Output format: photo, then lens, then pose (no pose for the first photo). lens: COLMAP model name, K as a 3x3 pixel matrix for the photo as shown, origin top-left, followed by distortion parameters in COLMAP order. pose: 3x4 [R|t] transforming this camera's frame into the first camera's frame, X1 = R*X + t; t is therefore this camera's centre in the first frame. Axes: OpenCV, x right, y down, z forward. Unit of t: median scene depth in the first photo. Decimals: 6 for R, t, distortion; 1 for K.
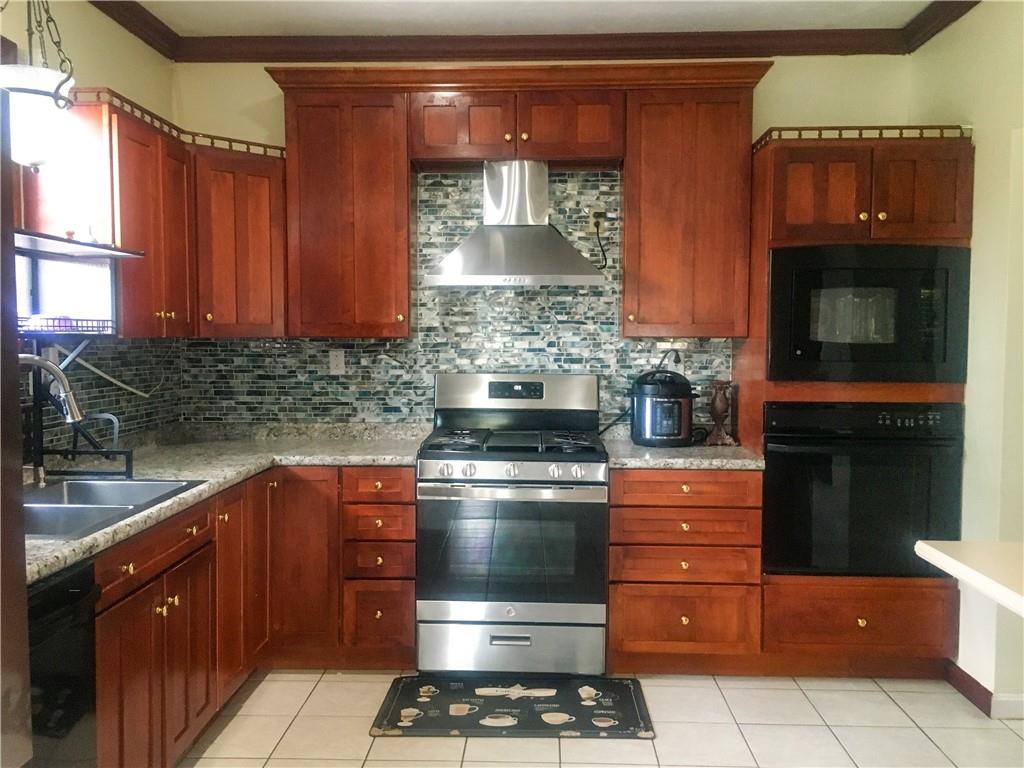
lens RADIAL K [[884.7, 0, 509.9], [0, 884.7, 381.2], [0, 0, 1]] dist [0.075799, -0.126168]
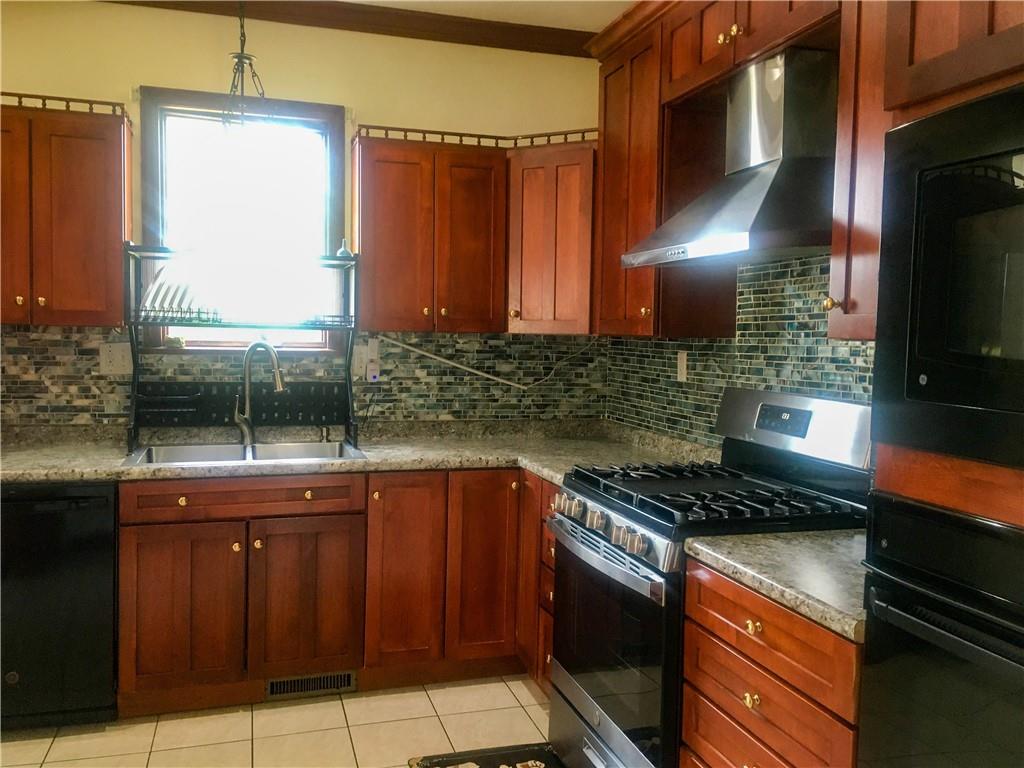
lens RADIAL K [[866.3, 0, 512.0], [0, 866.3, 384.0], [0, 0, 1]] dist [0.085411, -0.125944]
pose [[0.326766, 0.062156, -0.943059, 0.536100], [-0.071954, 0.996575, 0.040751, -0.027471], [0.942362, 0.054541, 0.330119, 0.590698]]
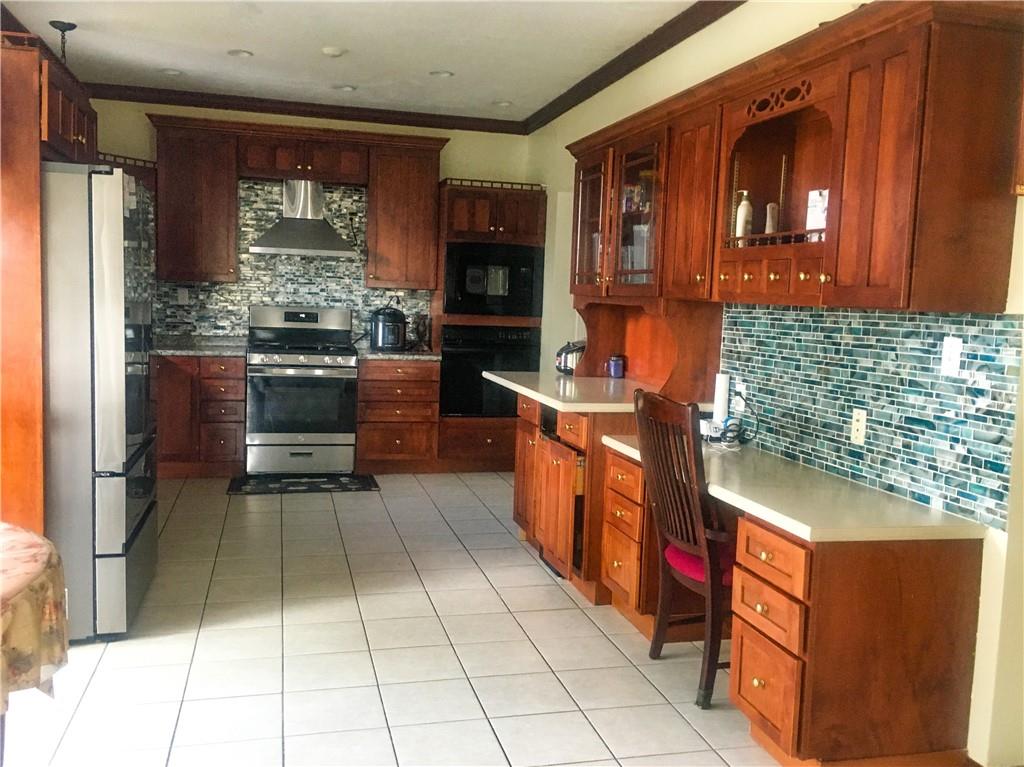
lens RADIAL K [[884.7, 0, 509.9], [0, 884.7, 380.7], [0, 0, 1]] dist [0.075799, -0.126168]
pose [[0.958031, 0.005370, 0.286613, -0.093747], [-0.019721, 0.998690, 0.047208, 0.042317], [-0.285984, -0.050879, 0.956883, -0.703938]]
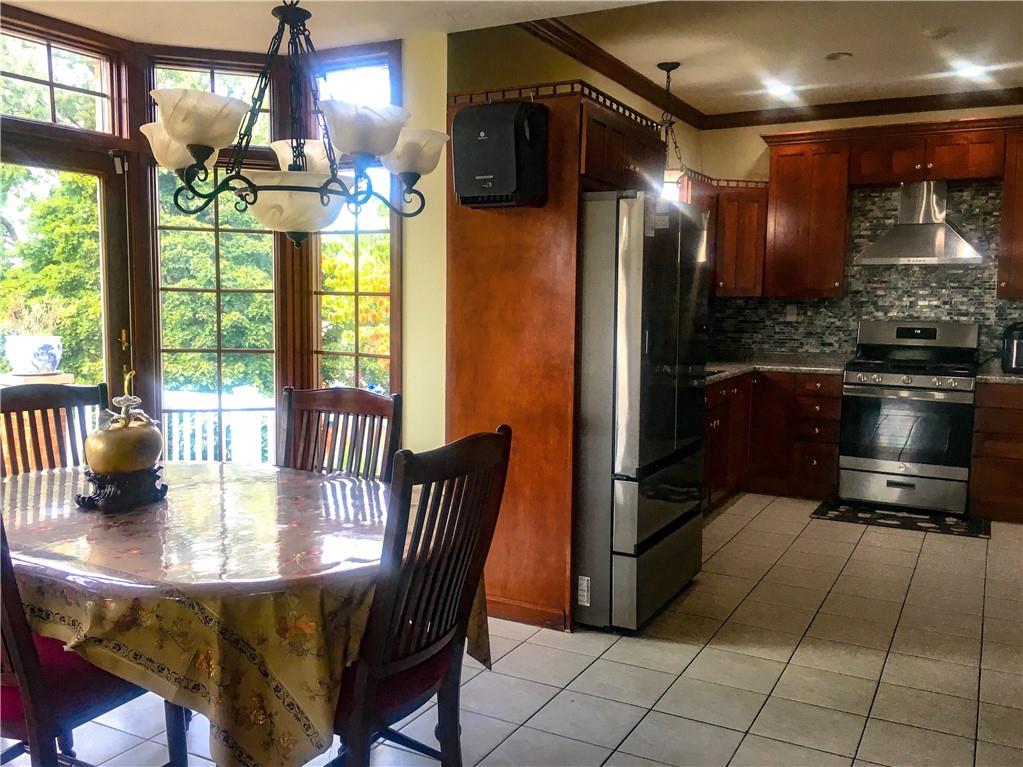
lens RADIAL K [[883.9, 0, 509.4], [0, 883.9, 380.7], [0, 0, 1]] dist [0.075799, -0.126168]
pose [[0.896822, 0.050232, -0.439530, 0.056624], [-0.033012, 0.998361, 0.046742, 0.041805], [0.441158, -0.027410, 0.897011, -0.649489]]
